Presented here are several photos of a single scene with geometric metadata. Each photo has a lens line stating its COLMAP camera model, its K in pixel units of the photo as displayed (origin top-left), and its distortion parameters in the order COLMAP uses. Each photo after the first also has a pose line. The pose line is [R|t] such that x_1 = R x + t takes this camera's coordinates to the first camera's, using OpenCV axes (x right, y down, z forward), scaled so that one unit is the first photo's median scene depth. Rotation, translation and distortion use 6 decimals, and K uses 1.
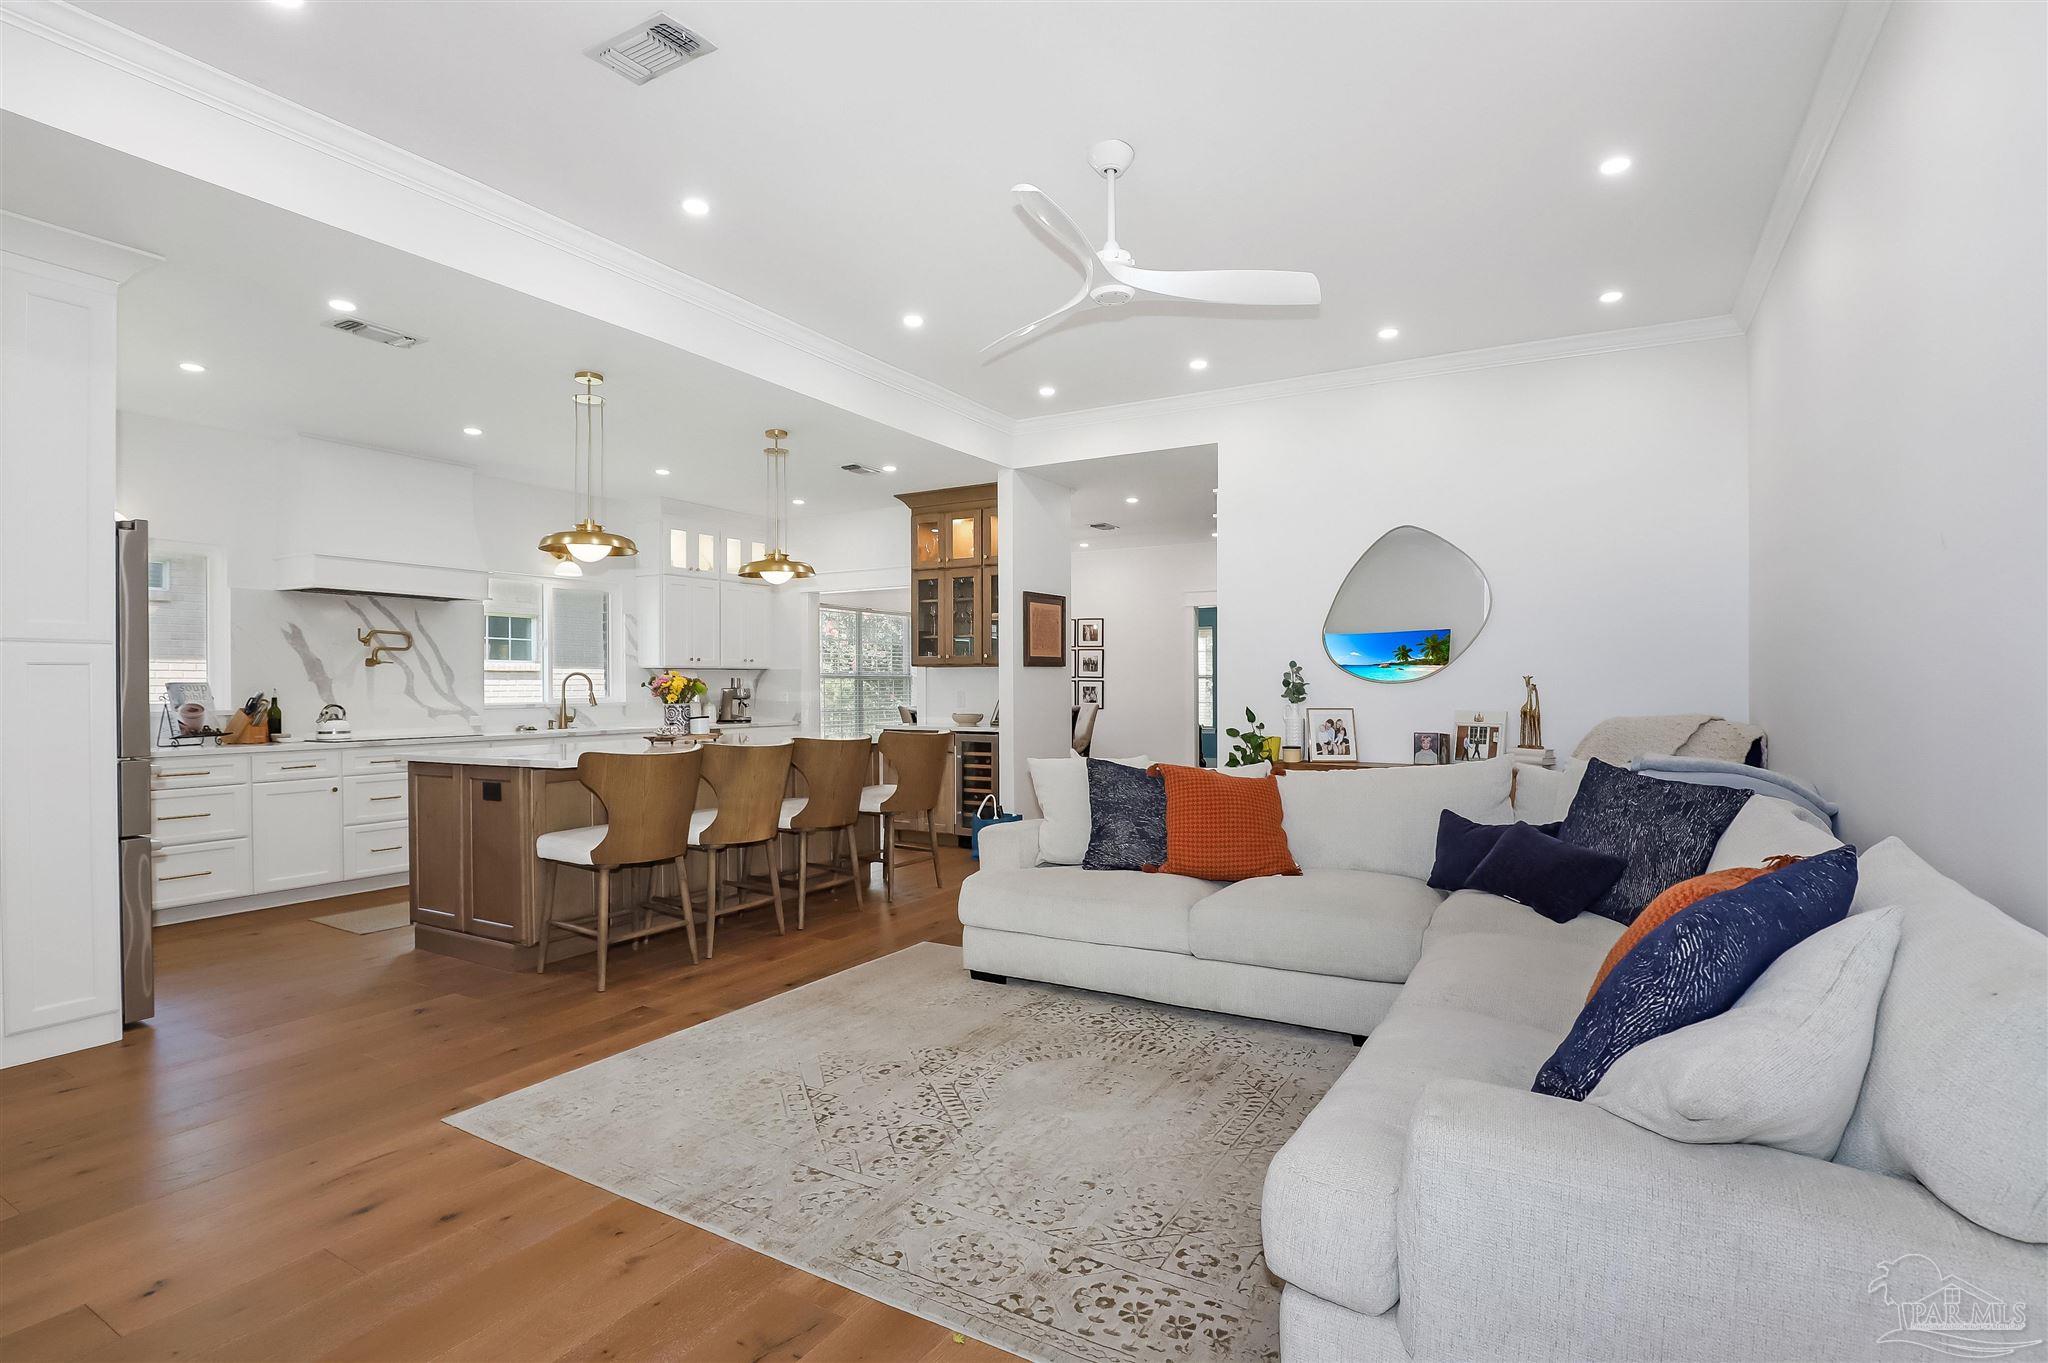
lens RADIAL K [[988.2, 0, 1028.2], [0, 988.2, 683.5], [0, 0, 1]] dist [-0.028329, 0.002784]
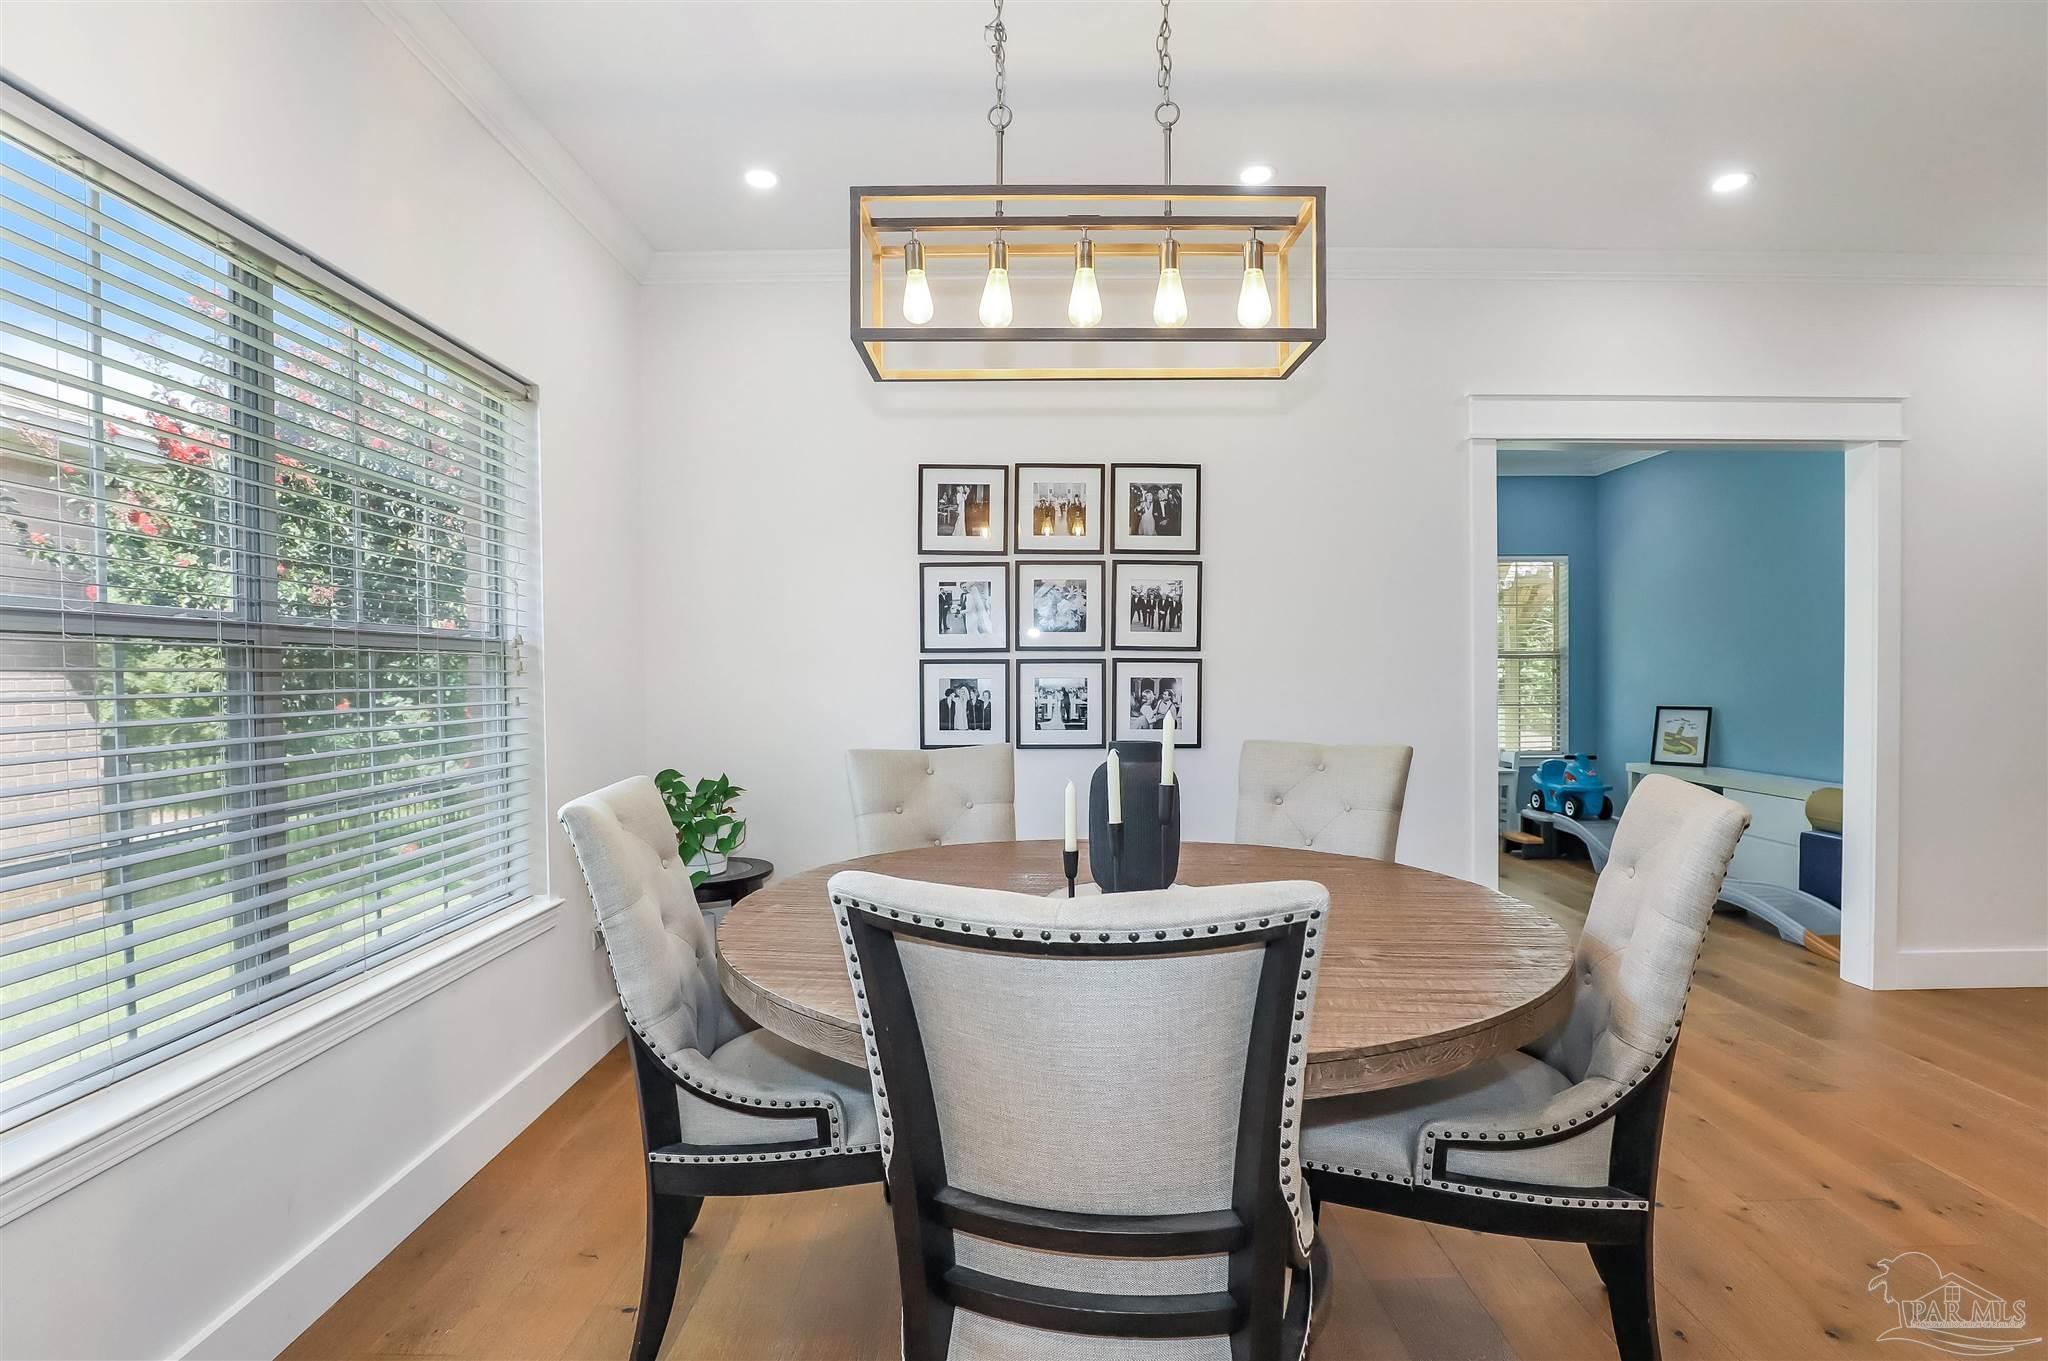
lens RADIAL K [[988.2, 0, 1008.6], [0, 988.2, 682.7], [0, 0, 1]] dist [-0.028329, 0.002784]
pose [[0.873020, -0.008005, 0.487619, -0.224046], [0.002661, 0.999929, 0.011652, 0.001172], [-0.487678, -0.008875, 0.872979, 1.251818]]
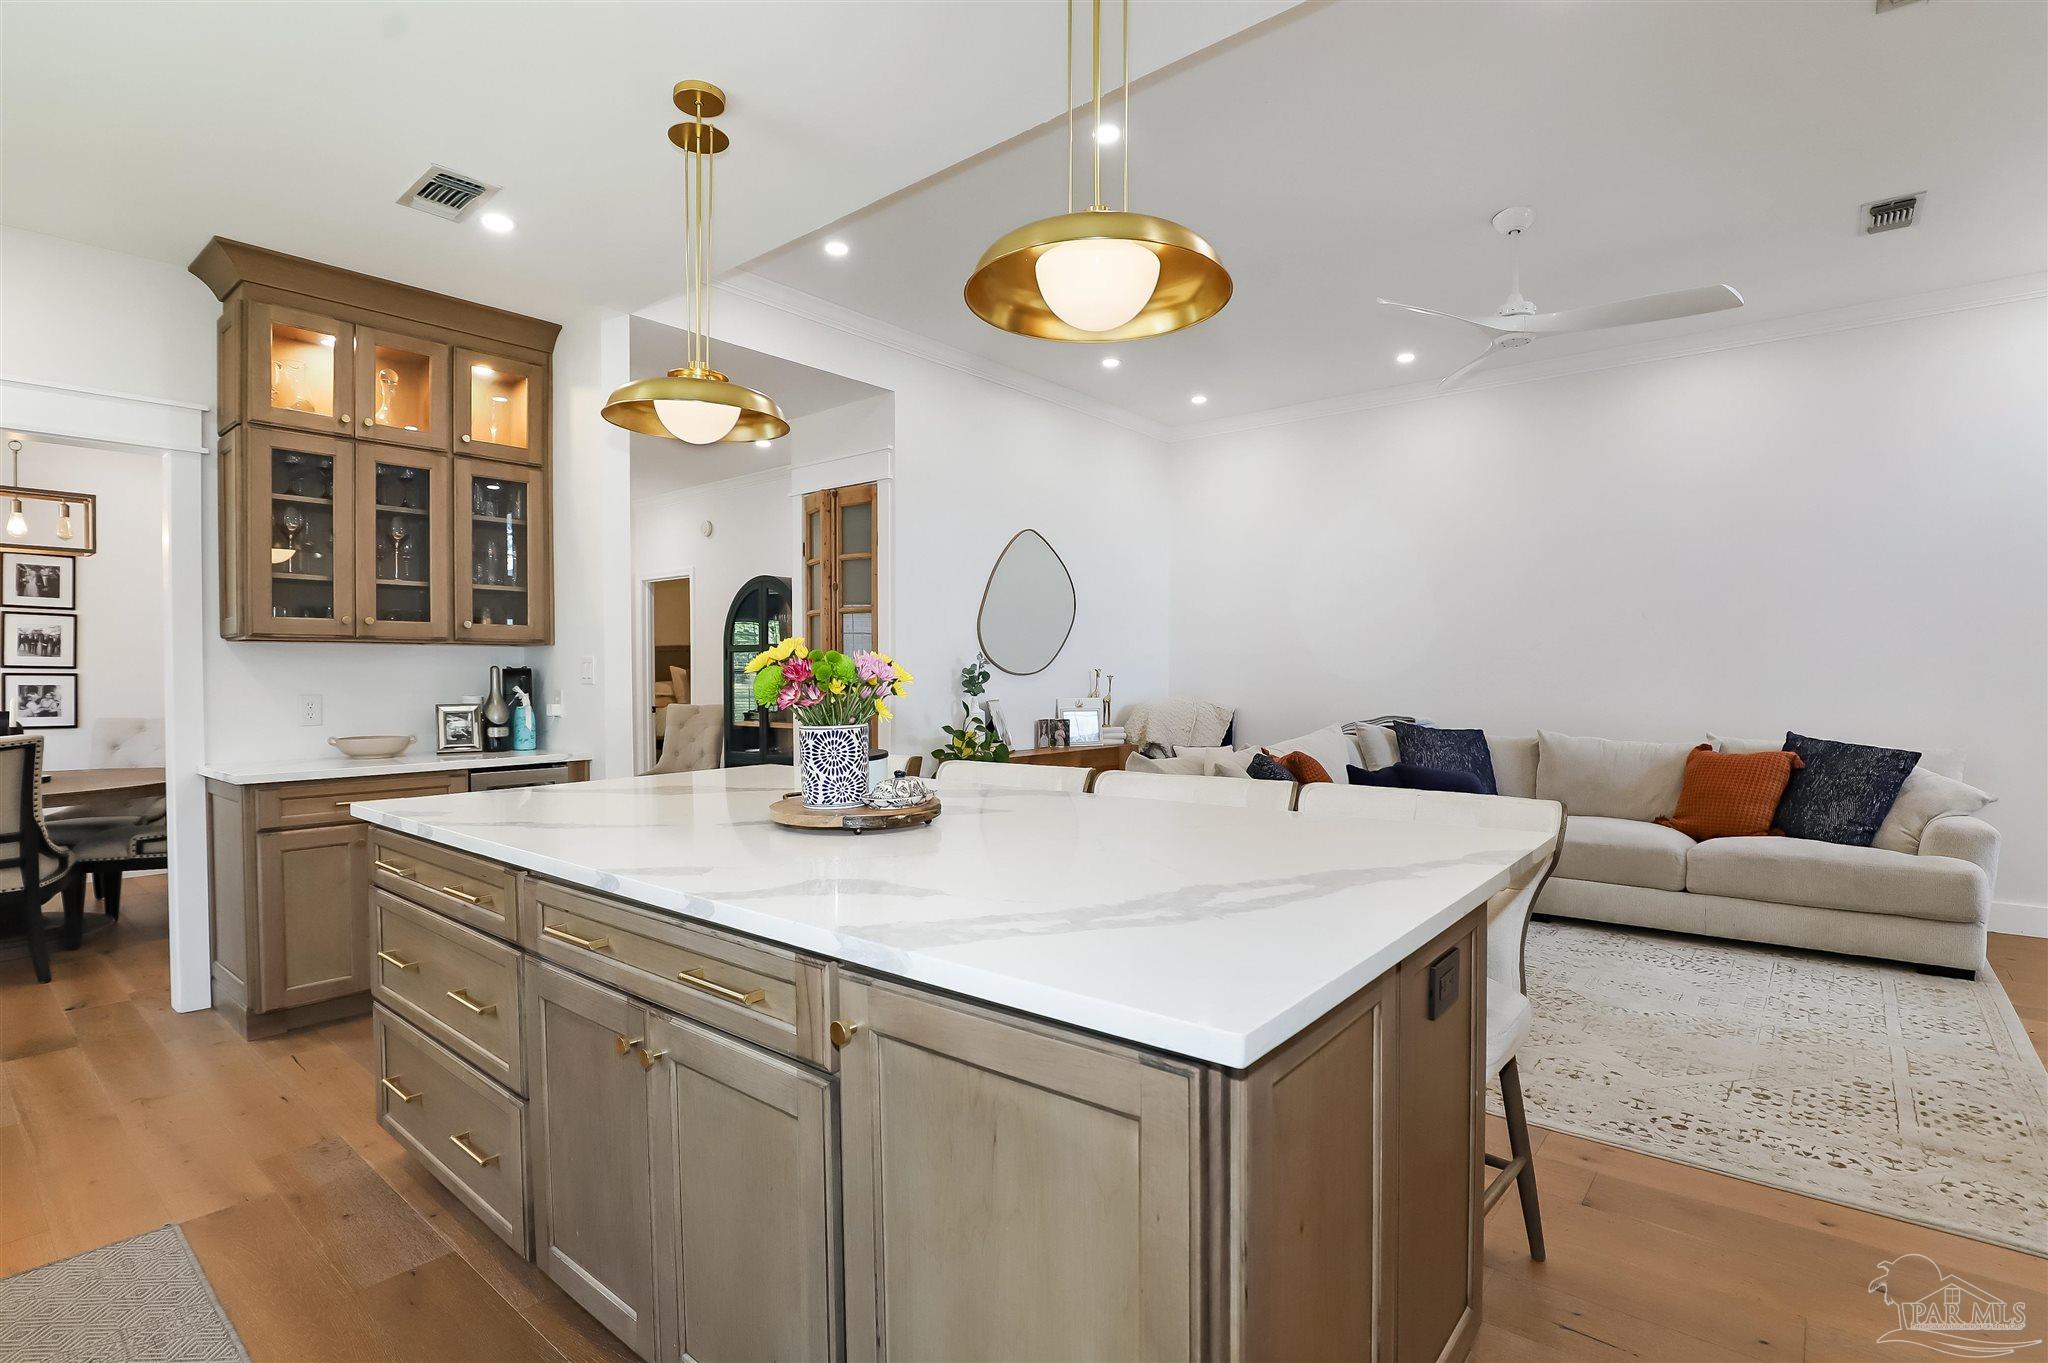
lens RADIAL K [[988.2, 0, 1030.5], [0, 988.2, 683.5], [0, 0, 1]] dist [-0.028329, 0.002784]
pose [[0.171889, -0.009158, 0.985074, -0.571510], [0.005374, 0.999951, 0.008358, 0.001026], [-0.985102, 0.003857, 0.171929, 0.684177]]
